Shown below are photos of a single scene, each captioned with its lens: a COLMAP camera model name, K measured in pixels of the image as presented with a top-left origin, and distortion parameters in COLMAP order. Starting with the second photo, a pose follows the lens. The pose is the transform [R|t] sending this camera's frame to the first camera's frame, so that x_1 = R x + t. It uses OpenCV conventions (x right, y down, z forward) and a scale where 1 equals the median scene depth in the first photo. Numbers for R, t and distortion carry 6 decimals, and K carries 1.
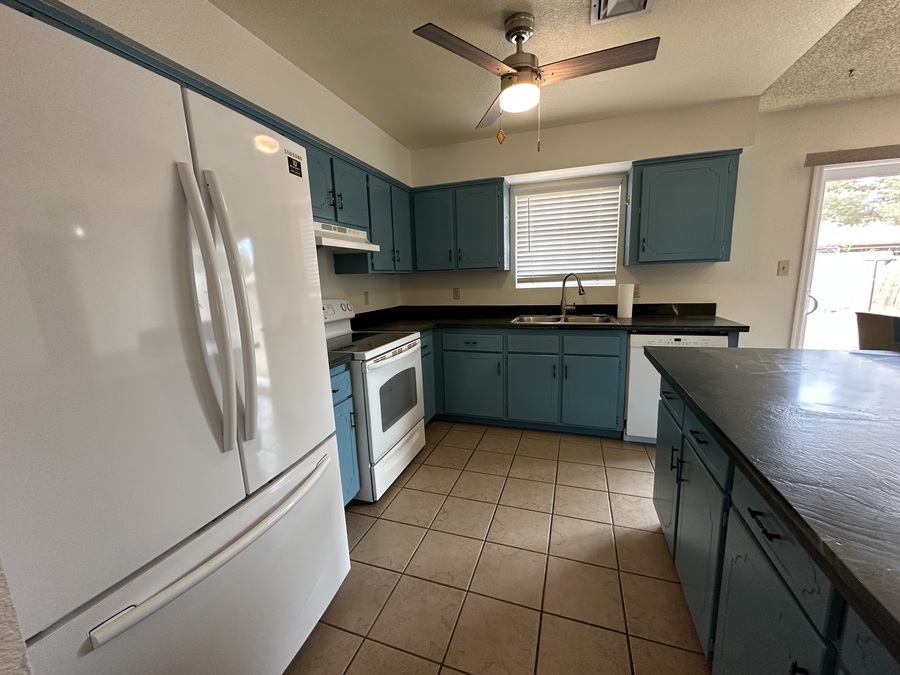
lens RADIAL K [[360.6, 0, 450.0], [0, 360.6, 337.5], [0, 0, 1]] dist [0.000276, 0.000003]
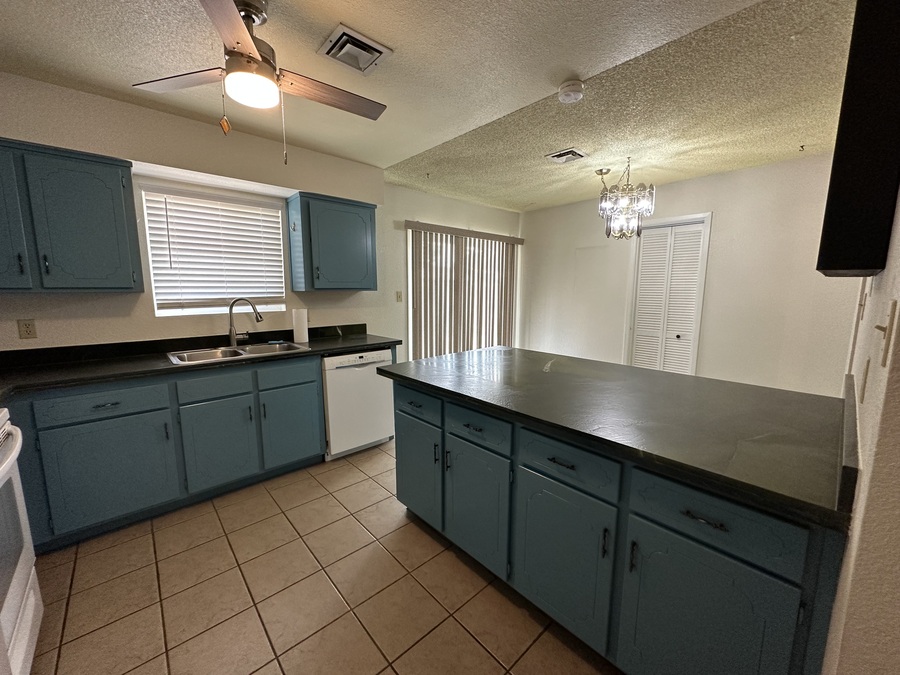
lens RADIAL K [[360.6, 0, 450.0], [0, 360.6, 337.5], [0, 0, 1]] dist [0.000276, 0.000003]
pose [[0.482746, -0.085781, 0.871549, -0.194242], [0.130725, 0.991100, 0.025140, -0.039850], [-0.865949, 0.101797, 0.489663, 0.150159]]
